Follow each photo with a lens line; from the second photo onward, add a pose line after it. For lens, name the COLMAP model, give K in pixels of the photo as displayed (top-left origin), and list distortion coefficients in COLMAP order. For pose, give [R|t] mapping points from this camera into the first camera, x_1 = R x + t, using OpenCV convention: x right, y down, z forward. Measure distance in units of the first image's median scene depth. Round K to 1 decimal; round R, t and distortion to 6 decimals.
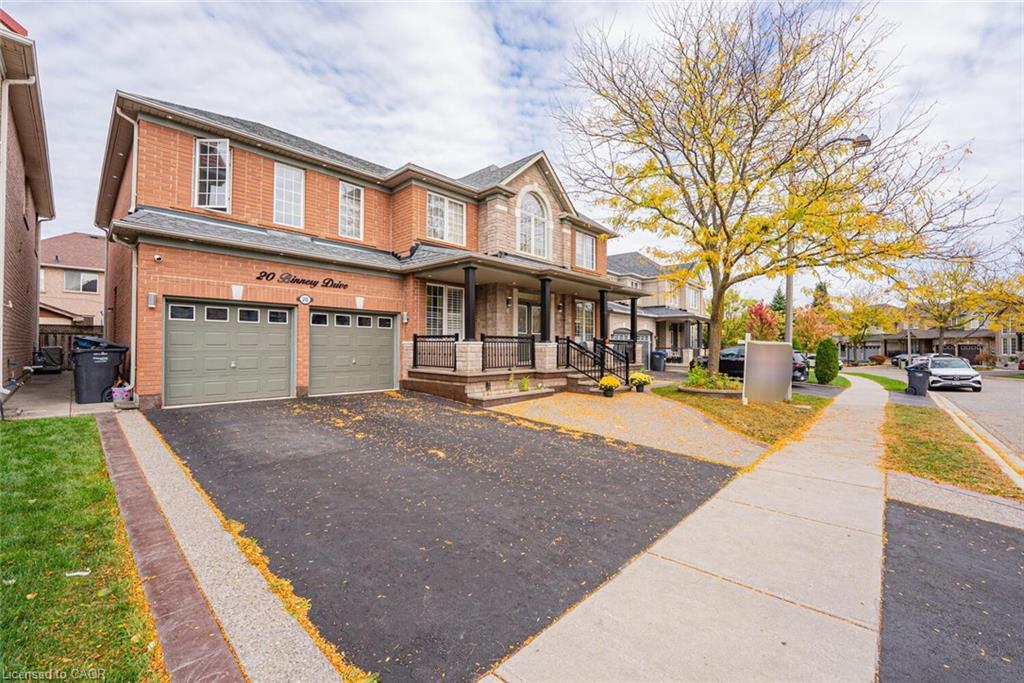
lens RADIAL K [[418.7, 0, 508.1], [0, 418.7, 343.4], [0, 0, 1]] dist [-0.034827, 0.007695]
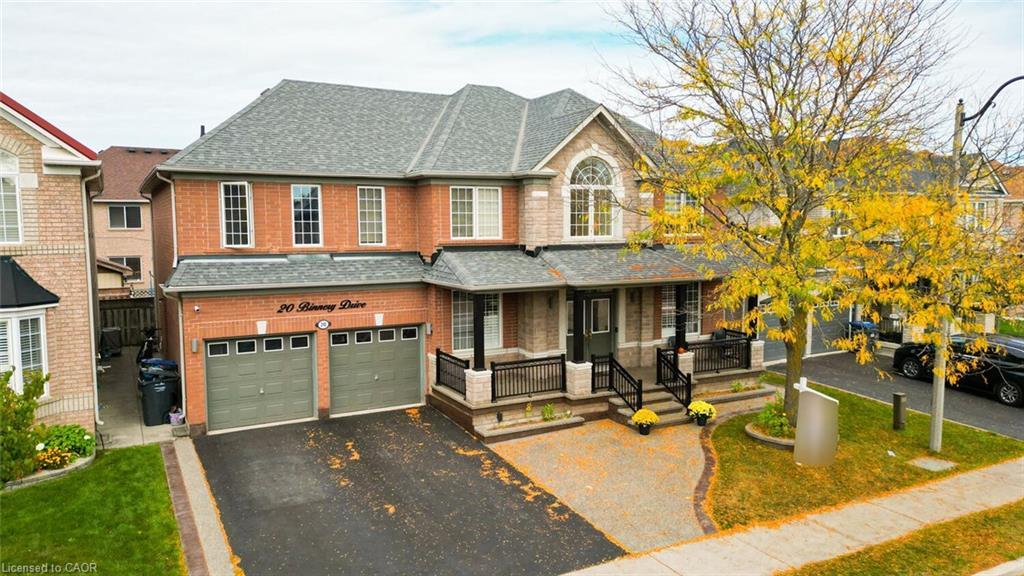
lens RADIAL K [[724.9, 0, 512.0], [0, 724.9, 288.0], [0, 0, 1]] dist [0.039682, -0.007148]
pose [[0.949679, 0.016855, -0.312771, 0.515020], [0.012718, 0.995653, 0.092273, -0.358601], [0.312967, -0.091607, 0.945336, -0.542136]]
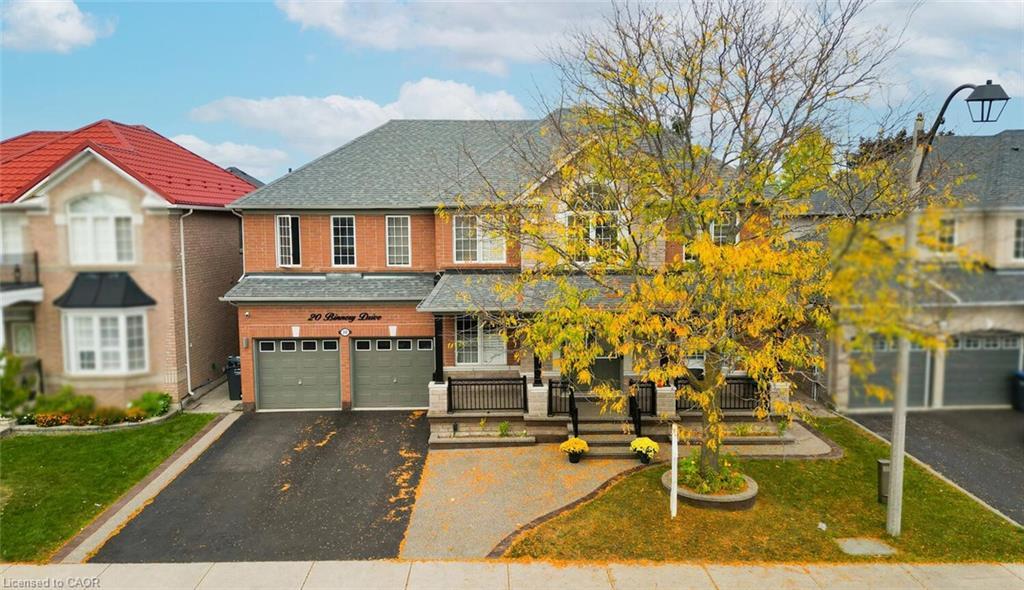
lens RADIAL K [[733.3, 0, 498.3], [0, 733.3, 294.4], [0, 0, 1]] dist [0.037069, -0.001123]
pose [[0.694366, 0.058810, -0.717215, 1.395100], [0.015422, 0.995210, 0.096536, -0.425476], [0.719457, -0.078093, 0.690133, -0.167063]]
